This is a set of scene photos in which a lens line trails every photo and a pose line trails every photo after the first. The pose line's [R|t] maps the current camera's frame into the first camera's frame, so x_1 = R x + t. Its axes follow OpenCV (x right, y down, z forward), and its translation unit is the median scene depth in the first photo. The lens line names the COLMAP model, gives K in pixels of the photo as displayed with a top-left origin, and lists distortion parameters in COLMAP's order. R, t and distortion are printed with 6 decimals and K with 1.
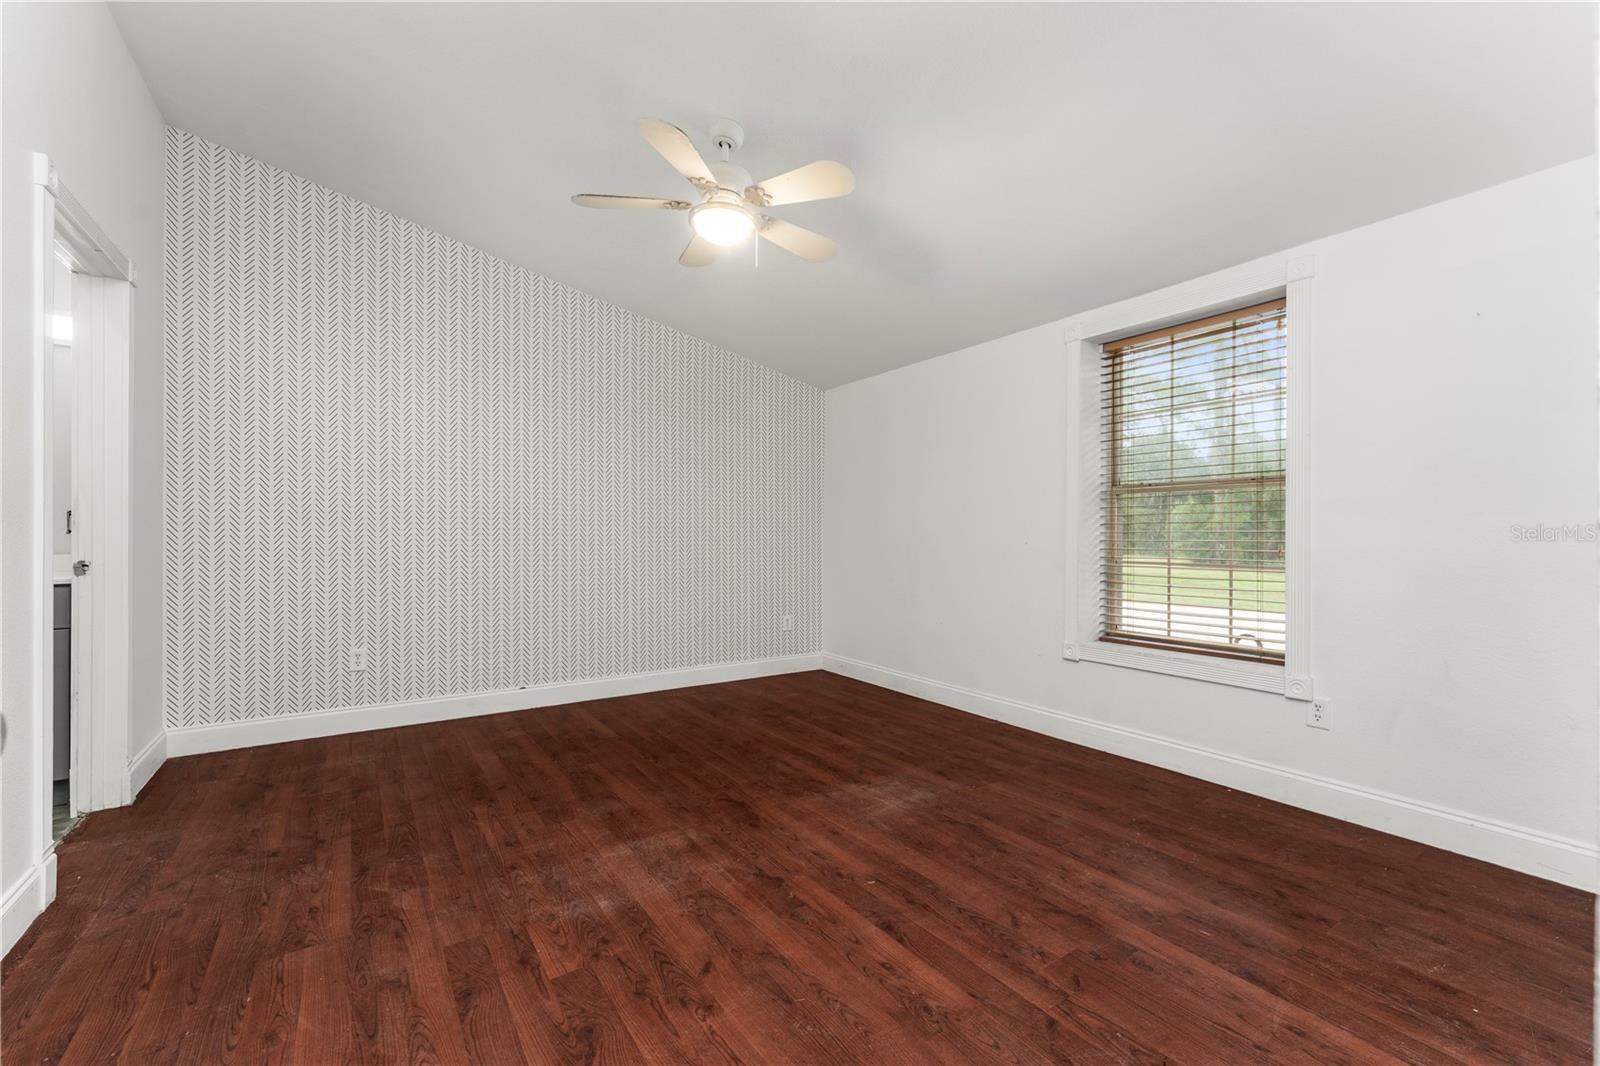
lens RADIAL K [[647.9, 0, 803.2], [0, 647.9, 532.7], [0, 0, 1]] dist [-0.003566, -0.000114]
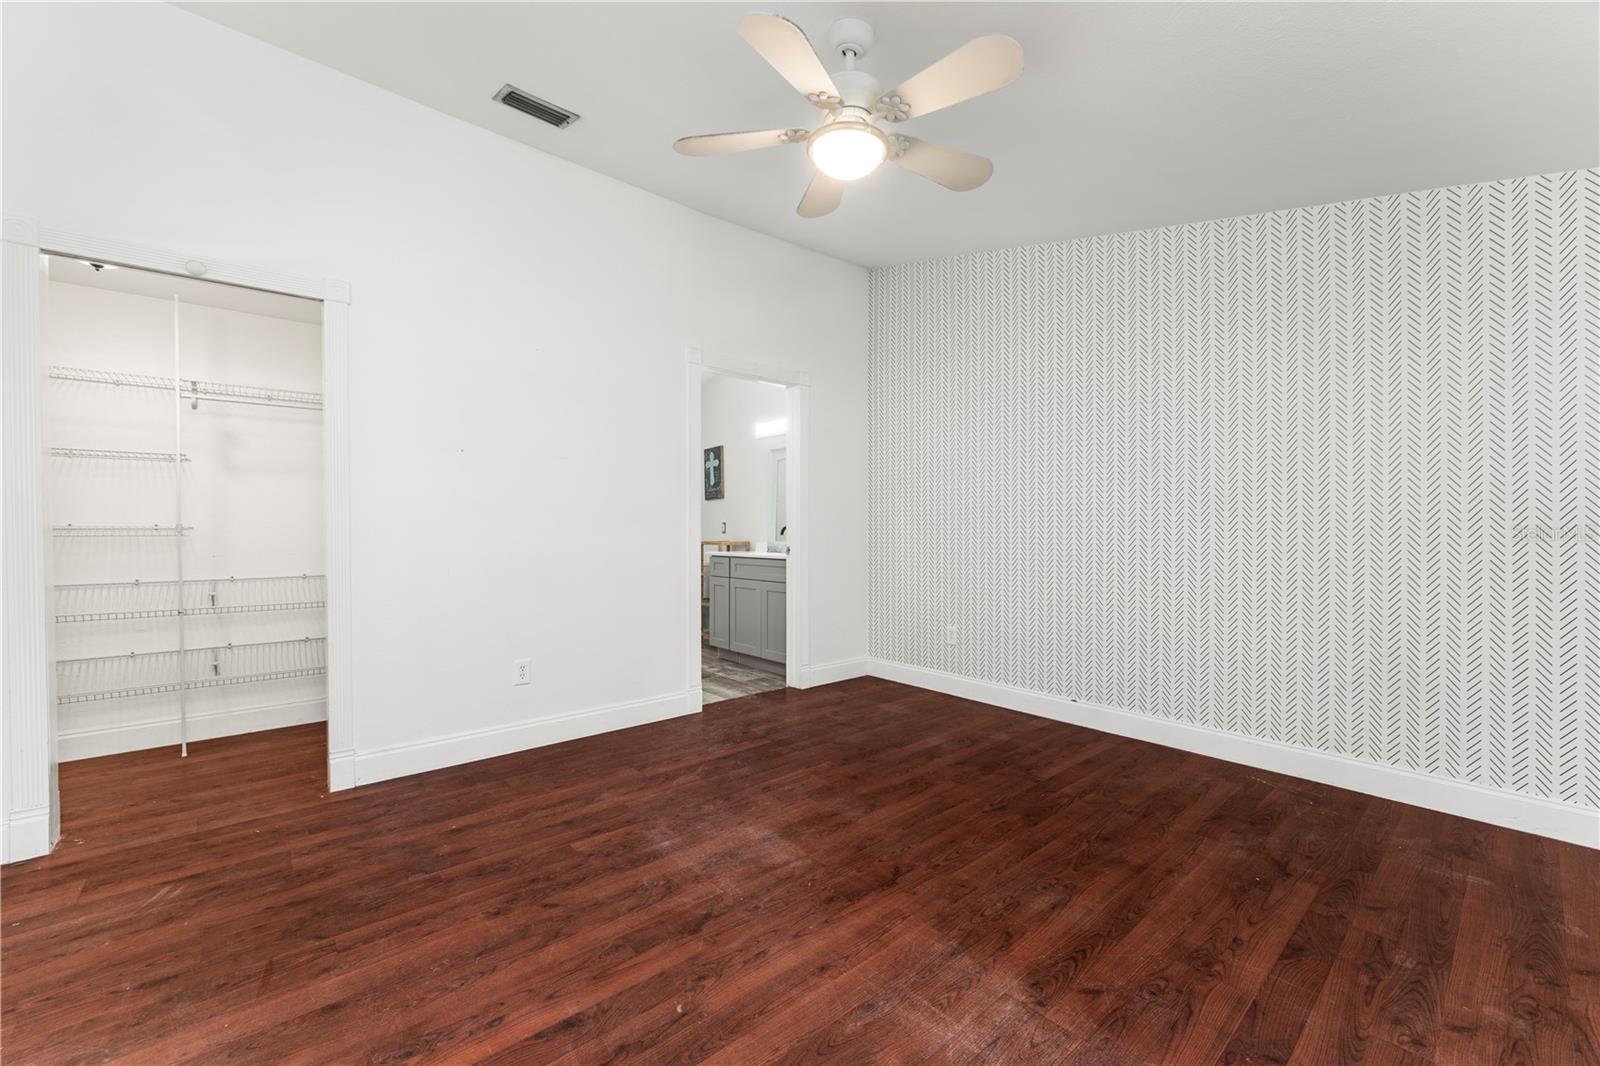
lens RADIAL K [[647.9, 0, 834.5], [0, 647.9, 533.4], [0, 0, 1]] dist [-0.003566, -0.000114]
pose [[0.131643, 0.004965, -0.991285, 0.691470], [0.002107, 0.999984, 0.005288, -0.004246], [0.991295, -0.002785, 0.131630, 0.871625]]
